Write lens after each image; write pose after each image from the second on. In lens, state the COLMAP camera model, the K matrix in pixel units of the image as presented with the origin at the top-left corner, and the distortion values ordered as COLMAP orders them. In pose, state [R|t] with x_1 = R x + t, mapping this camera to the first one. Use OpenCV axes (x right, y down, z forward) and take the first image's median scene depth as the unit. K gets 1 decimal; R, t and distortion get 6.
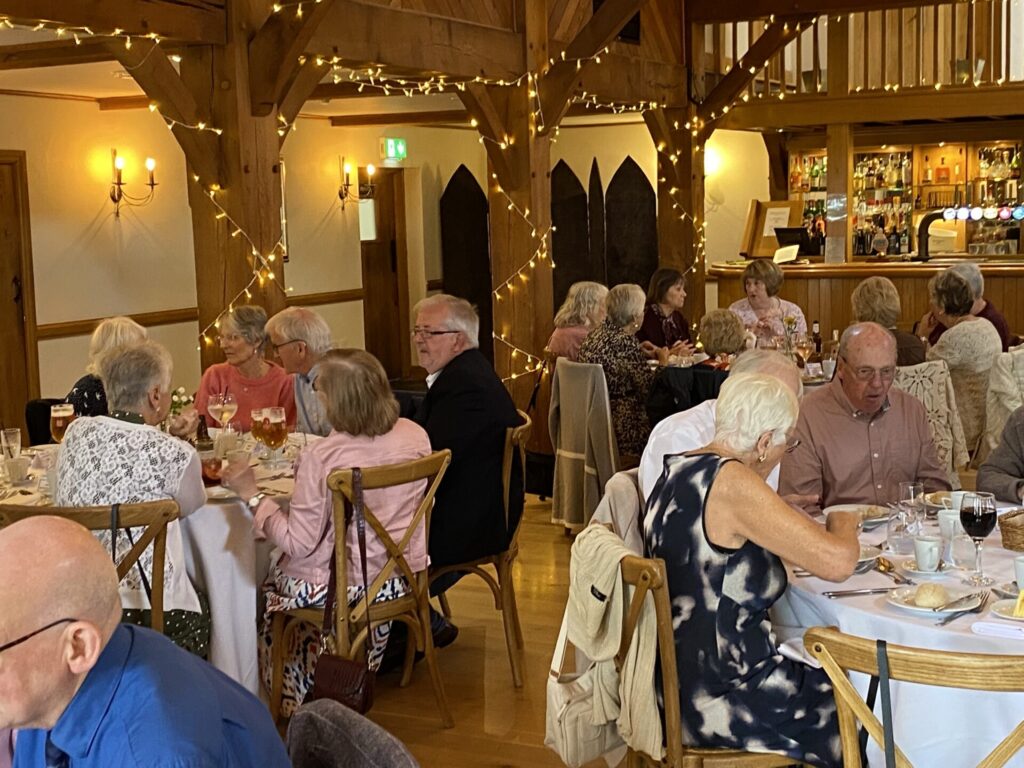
lens RADIAL K [[1514.0, 0, 512.0], [0, 1514.0, 384.0], [0, 0, 1]] dist [0.281090, -1.149318]
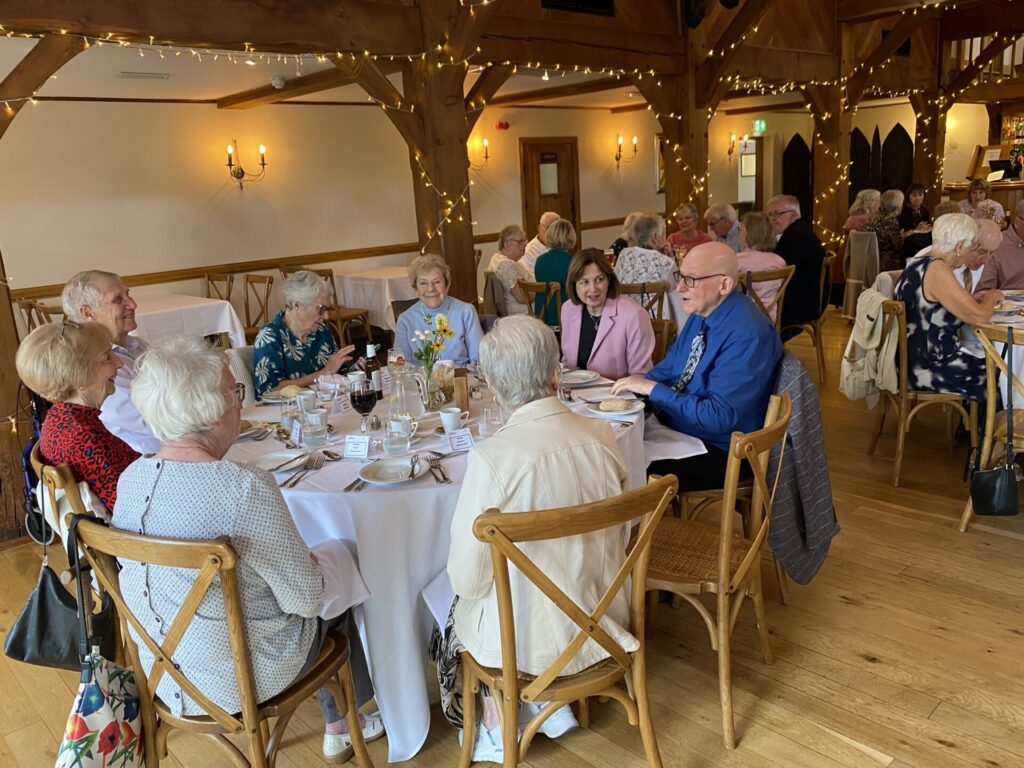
lens RADIAL K [[836.4, 0, 512.0], [0, 836.4, 384.0], [0, 0, 1]] dist [0.010157, 0.010420]
pose [[0.941771, 0.047915, -0.332824, -0.009681], [-0.003413, 0.991106, 0.133027, 0.033756], [0.336238, -0.124145, 0.933559, -0.140068]]
